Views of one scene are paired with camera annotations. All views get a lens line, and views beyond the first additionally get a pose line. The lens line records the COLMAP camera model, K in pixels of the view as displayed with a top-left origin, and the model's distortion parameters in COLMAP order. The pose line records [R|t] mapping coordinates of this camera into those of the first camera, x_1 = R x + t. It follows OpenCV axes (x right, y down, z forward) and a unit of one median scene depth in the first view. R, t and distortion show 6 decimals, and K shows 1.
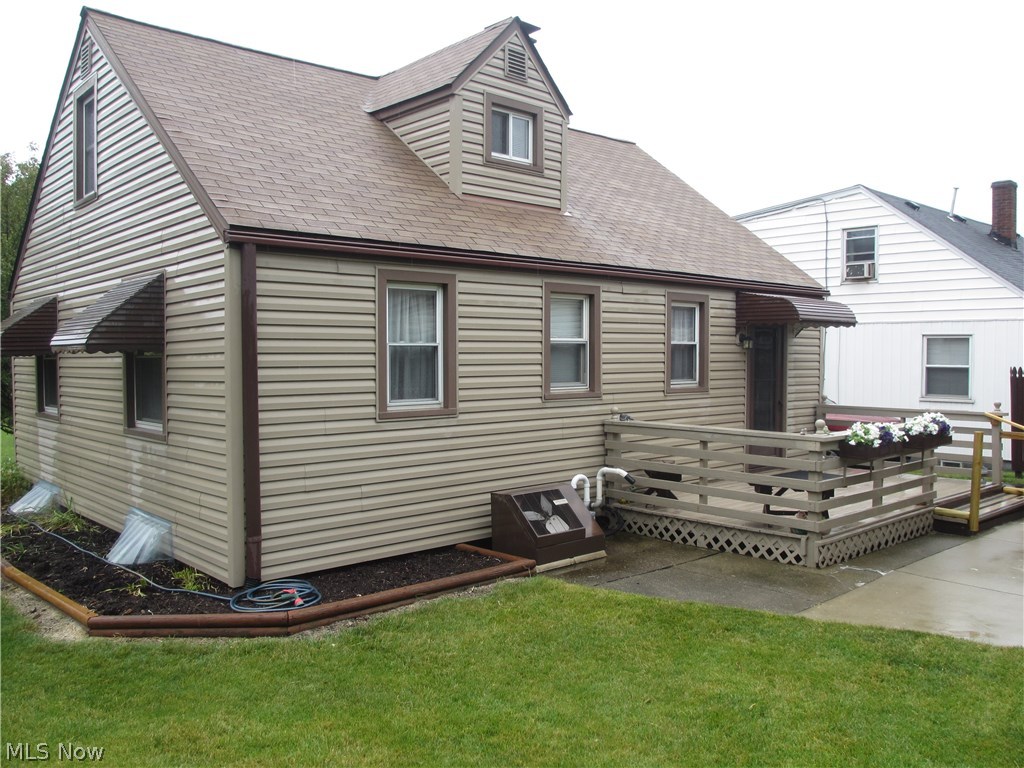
lens RADIAL K [[857.5, 0, 504.7], [0, 857.5, 381.1], [0, 0, 1]] dist [-0.061458, 0.036680]
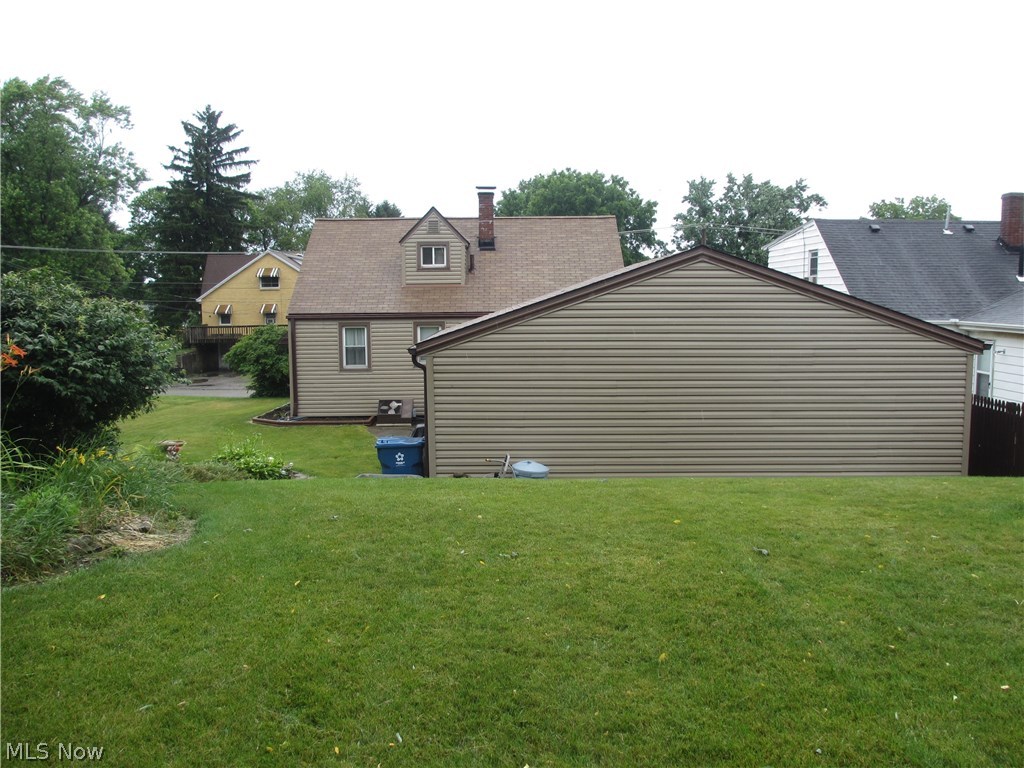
lens RADIAL K [[857.5, 0, 511.9], [0, 857.5, 384.3], [0, 0, 1]] dist [-0.061458, 0.036680]
pose [[0.738885, 0.062902, -0.670889, 2.231180], [-0.013701, 0.996830, 0.078372, -0.147131], [0.673692, -0.048716, 0.737405, -0.798886]]
